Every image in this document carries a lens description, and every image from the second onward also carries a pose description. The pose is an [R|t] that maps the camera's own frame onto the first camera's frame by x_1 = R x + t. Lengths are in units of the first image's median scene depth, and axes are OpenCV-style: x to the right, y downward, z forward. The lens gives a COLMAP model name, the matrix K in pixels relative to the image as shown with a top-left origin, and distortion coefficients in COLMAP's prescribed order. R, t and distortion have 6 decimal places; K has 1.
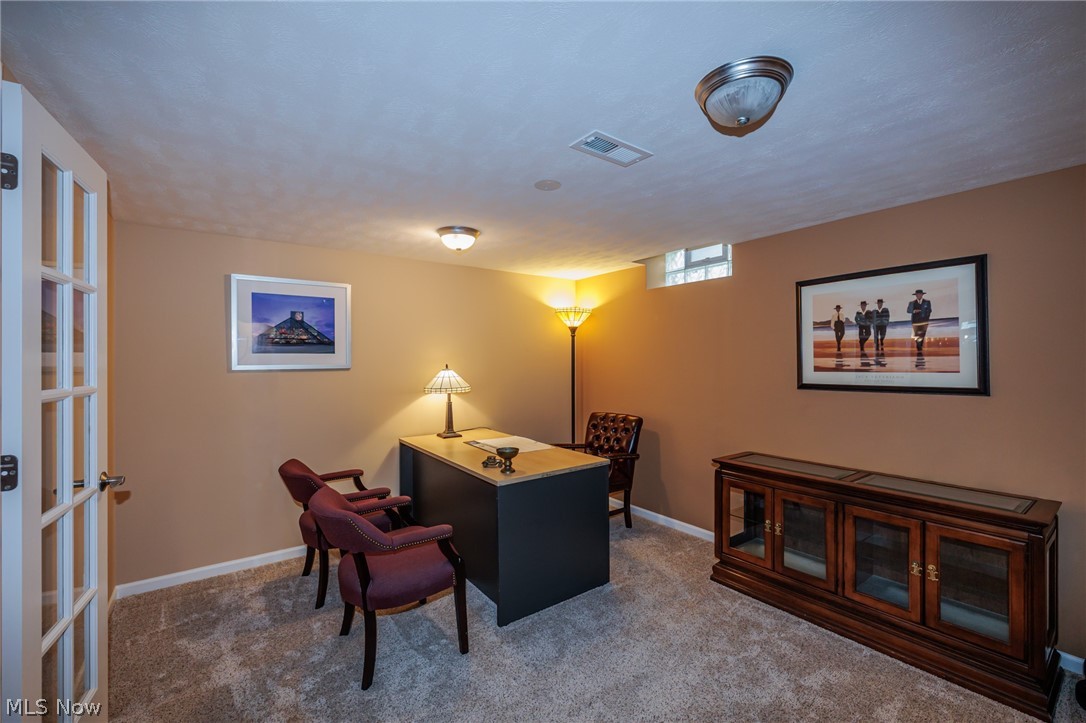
lens RADIAL K [[460.6, 0, 545.4], [0, 460.6, 363.2], [0, 0, 1]] dist [0.000866, -0.000021]
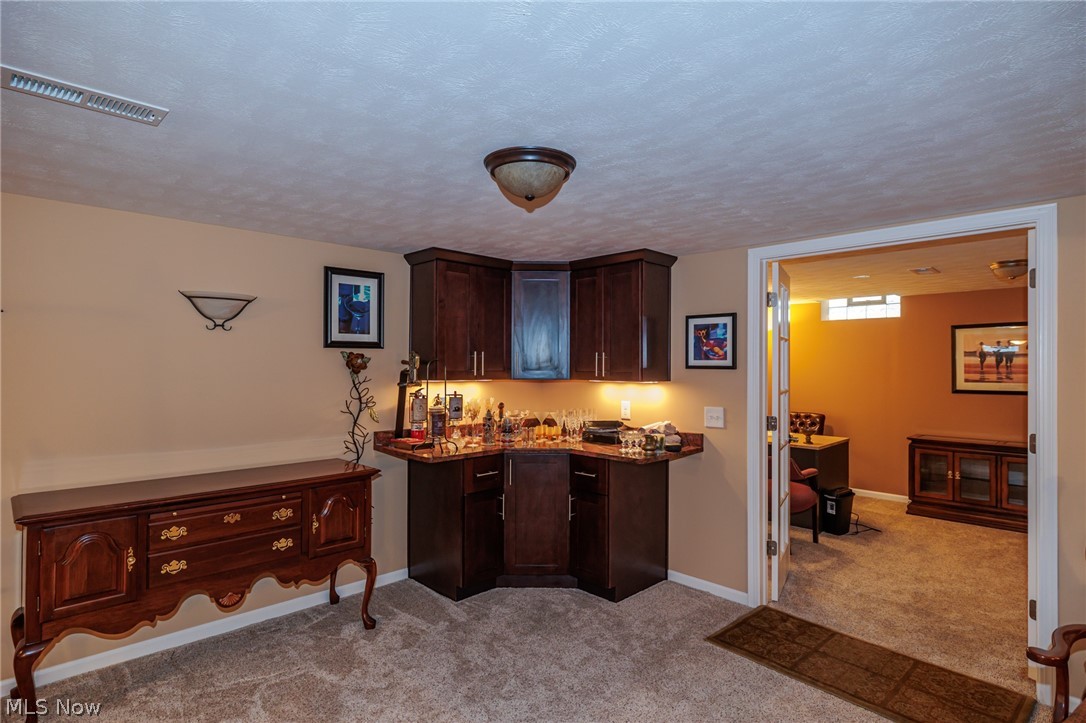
lens RADIAL K [[570.2, 0, 542.9], [0, 570.2, 361.6], [0, 0, 1]] dist [-0.001566, -0.000443]
pose [[0.990090, 0.011721, 0.139948, -1.202323], [-0.009918, 0.999859, -0.013570, -0.013135], [-0.140087, 0.012048, 0.990066, -0.797149]]
